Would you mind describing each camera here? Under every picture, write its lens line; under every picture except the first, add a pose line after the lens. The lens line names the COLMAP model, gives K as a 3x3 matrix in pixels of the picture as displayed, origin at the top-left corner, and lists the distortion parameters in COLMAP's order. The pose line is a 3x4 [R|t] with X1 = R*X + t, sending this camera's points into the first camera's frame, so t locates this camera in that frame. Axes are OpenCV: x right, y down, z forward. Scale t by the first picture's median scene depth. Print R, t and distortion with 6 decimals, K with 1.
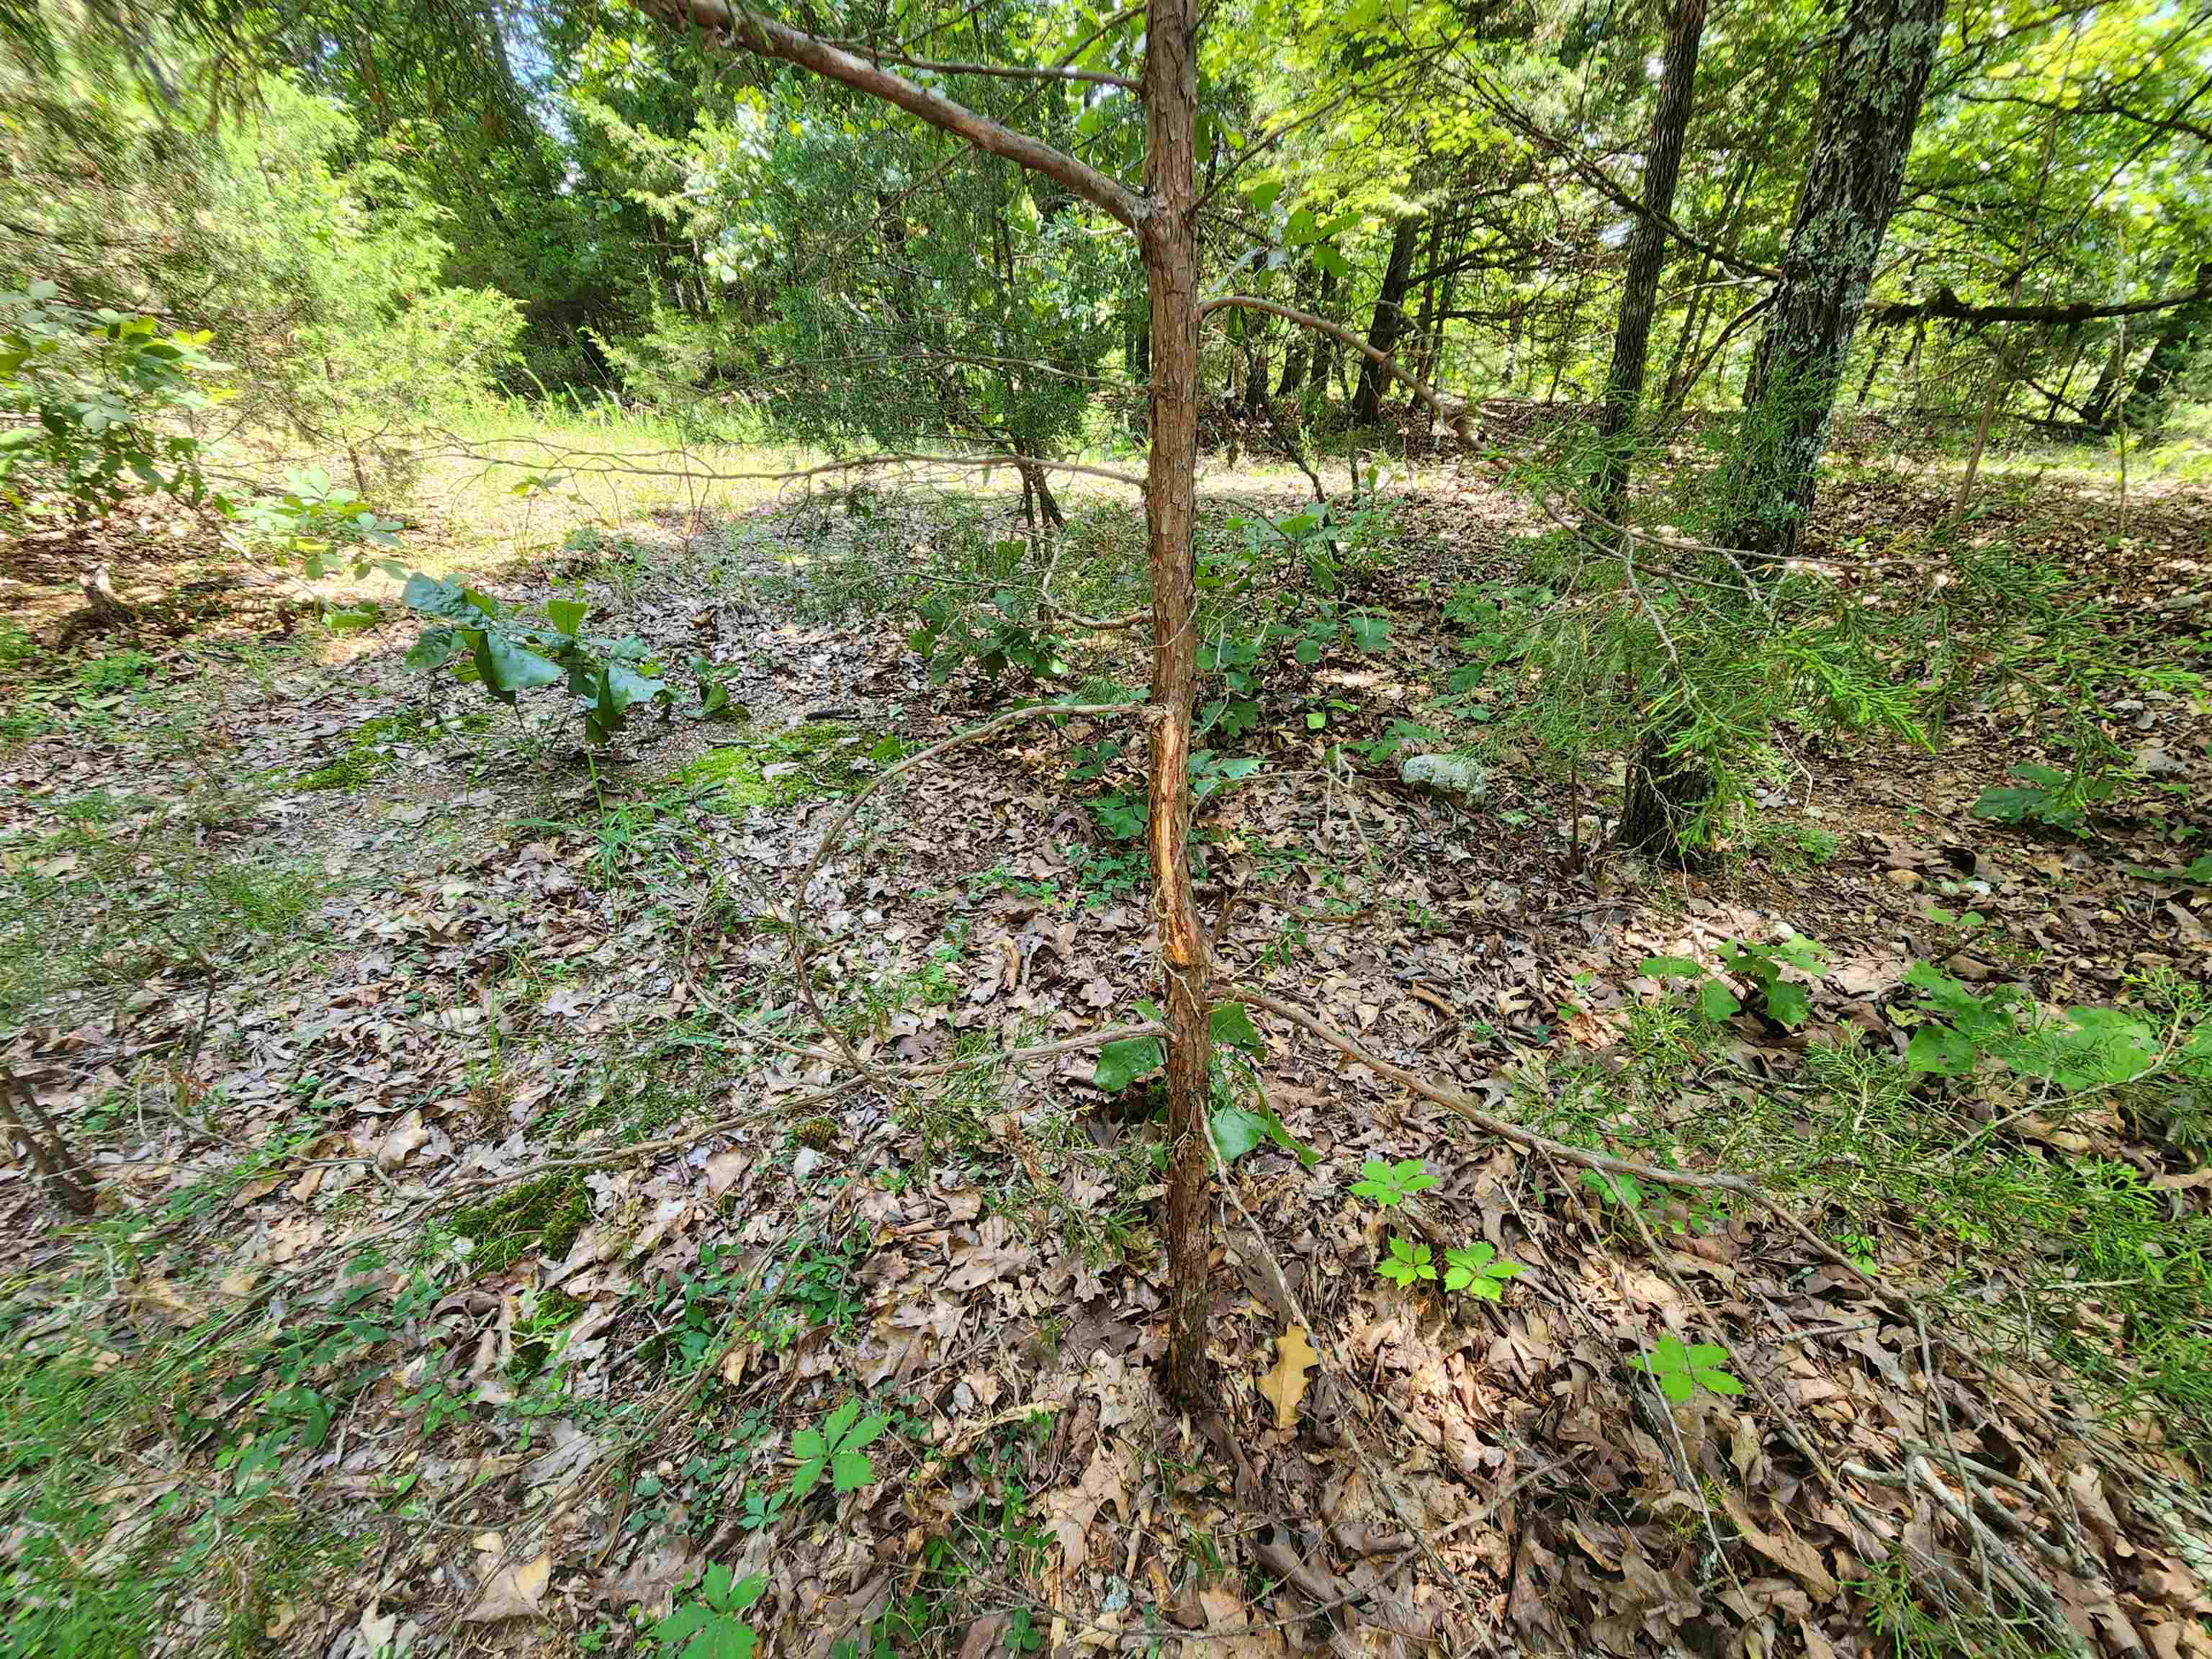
lens RADIAL K [[912.6, 0, 1096.7], [0, 912.6, 832.6], [0, 0, 1]] dist [0.009296, -0.003613]
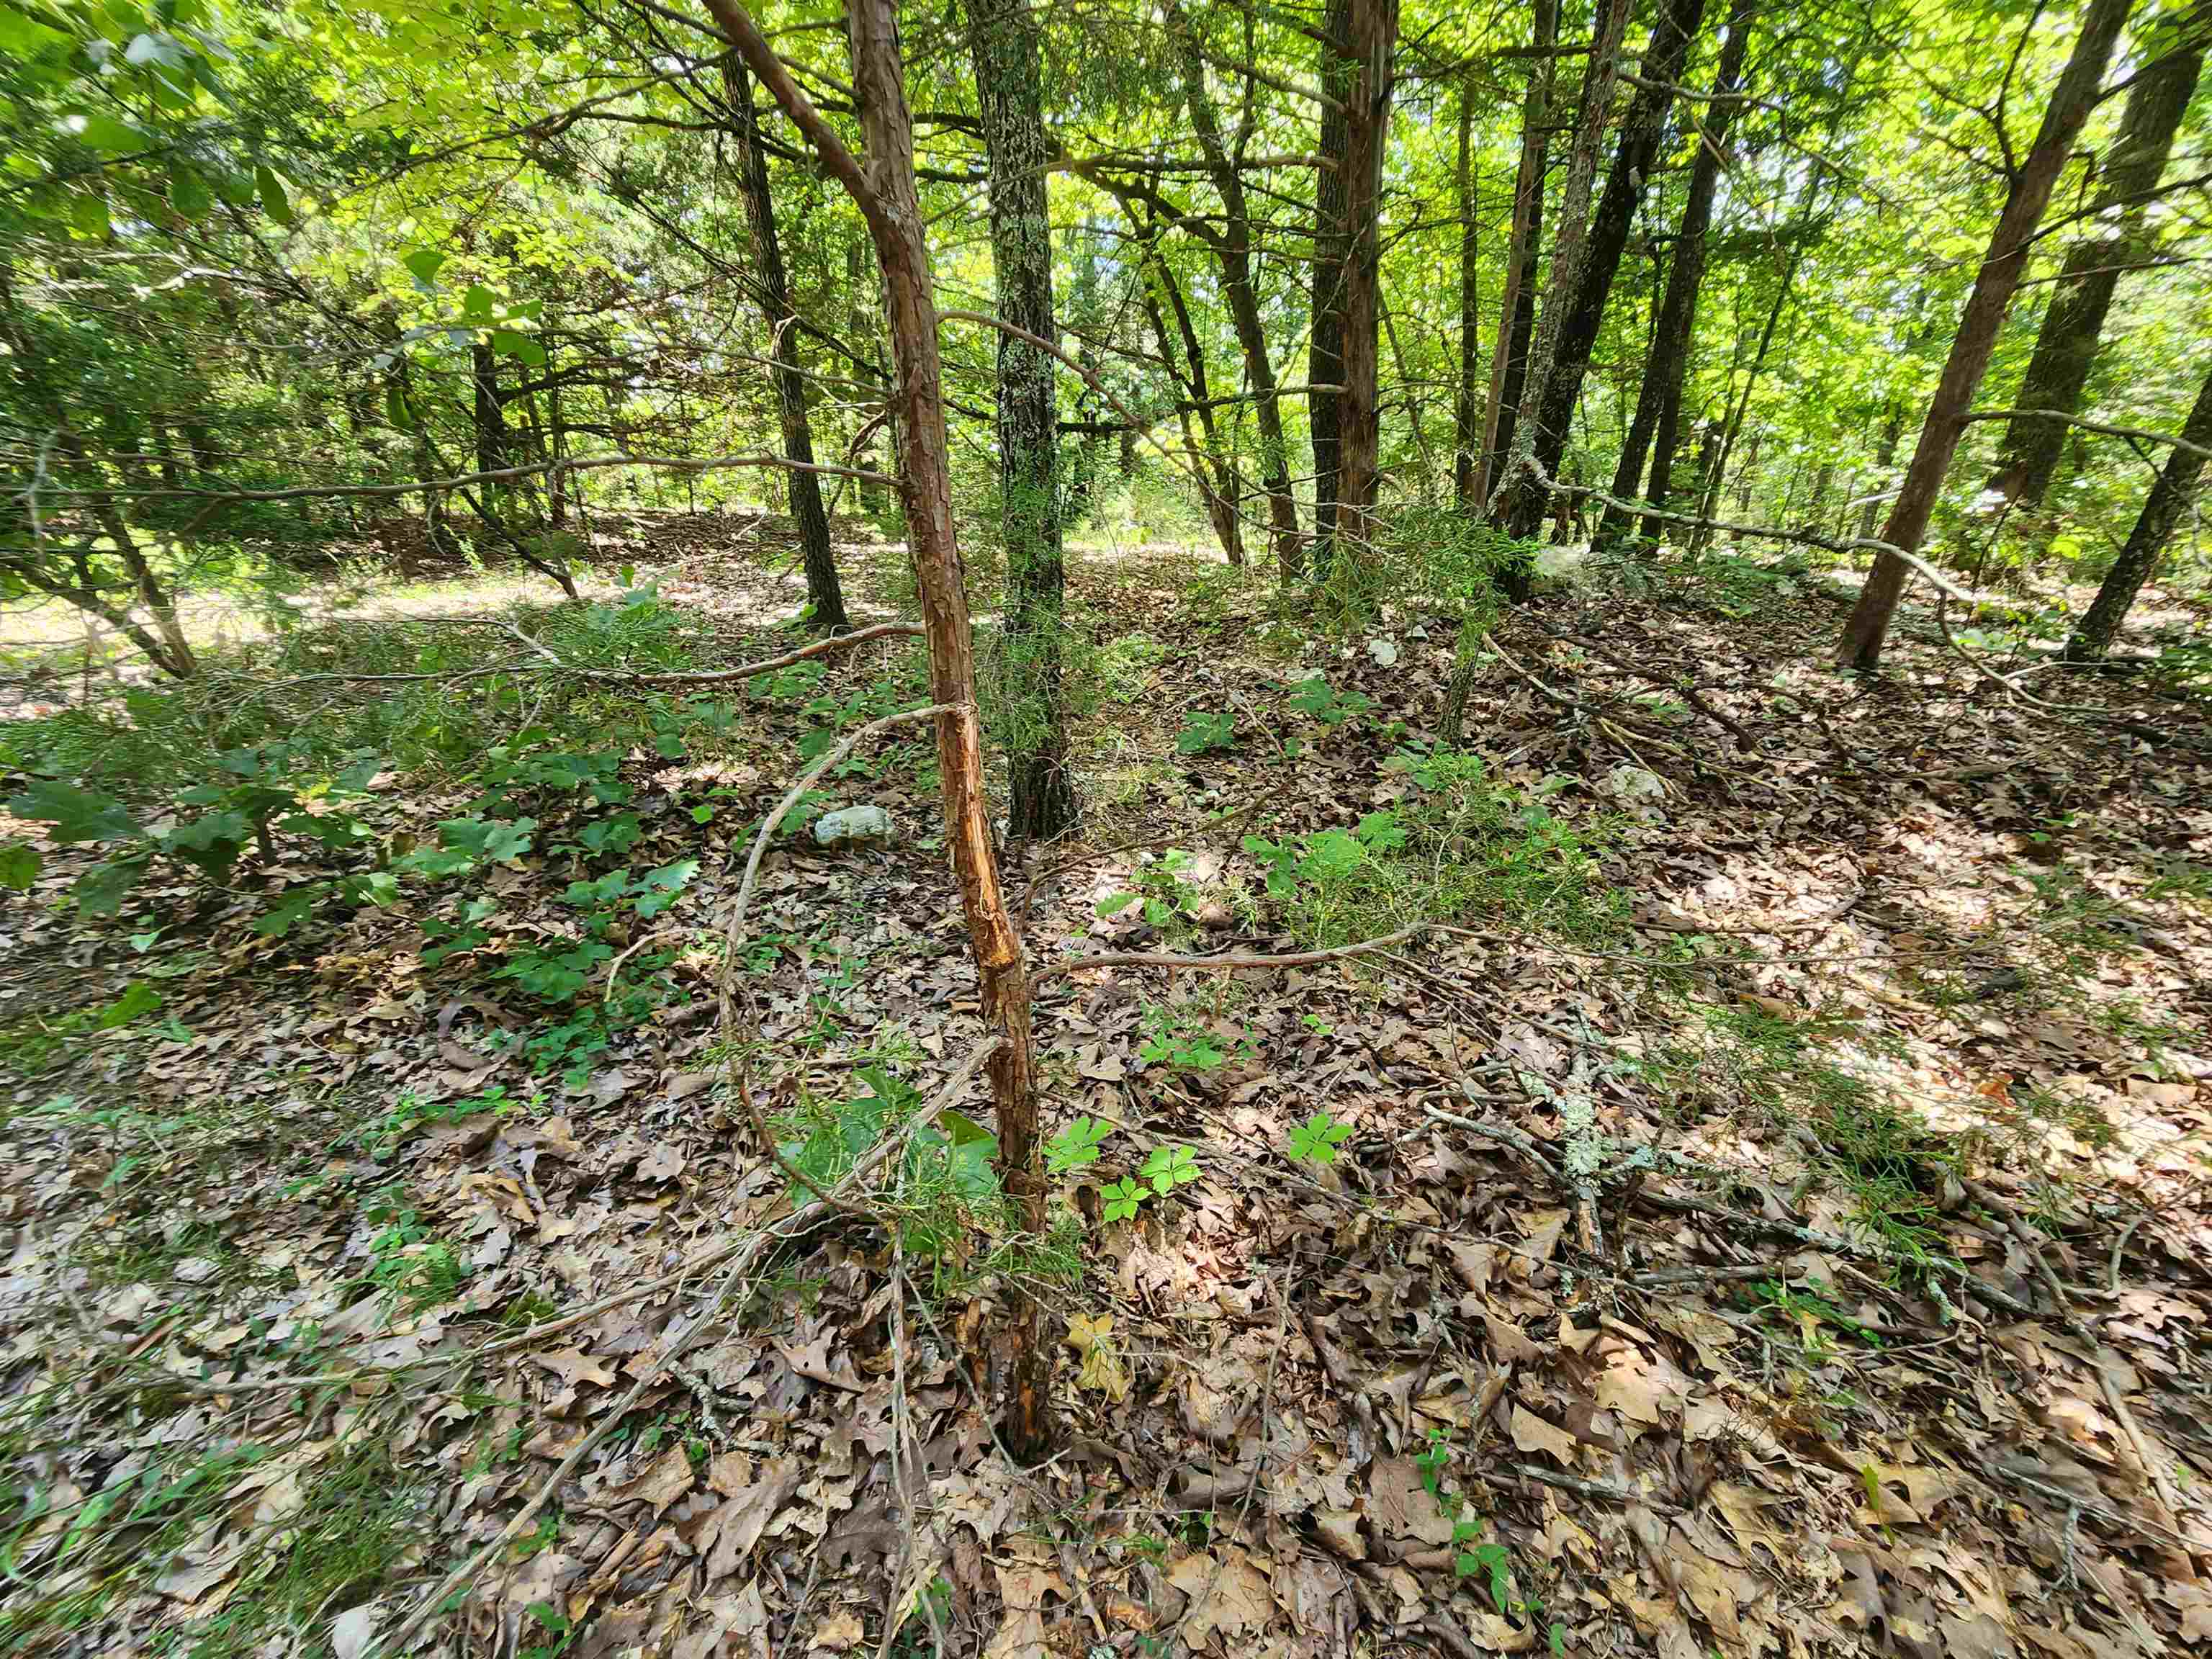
lens RADIAL K [[912.6, 0, 1093.9], [0, 912.6, 827.8], [0, 0, 1]] dist [0.009296, -0.003613]
pose [[0.669273, -0.266528, 0.693568, -0.224302], [0.341659, 0.939304, 0.031269, -0.000925], [-0.659805, 0.216036, 0.719712, 0.083673]]
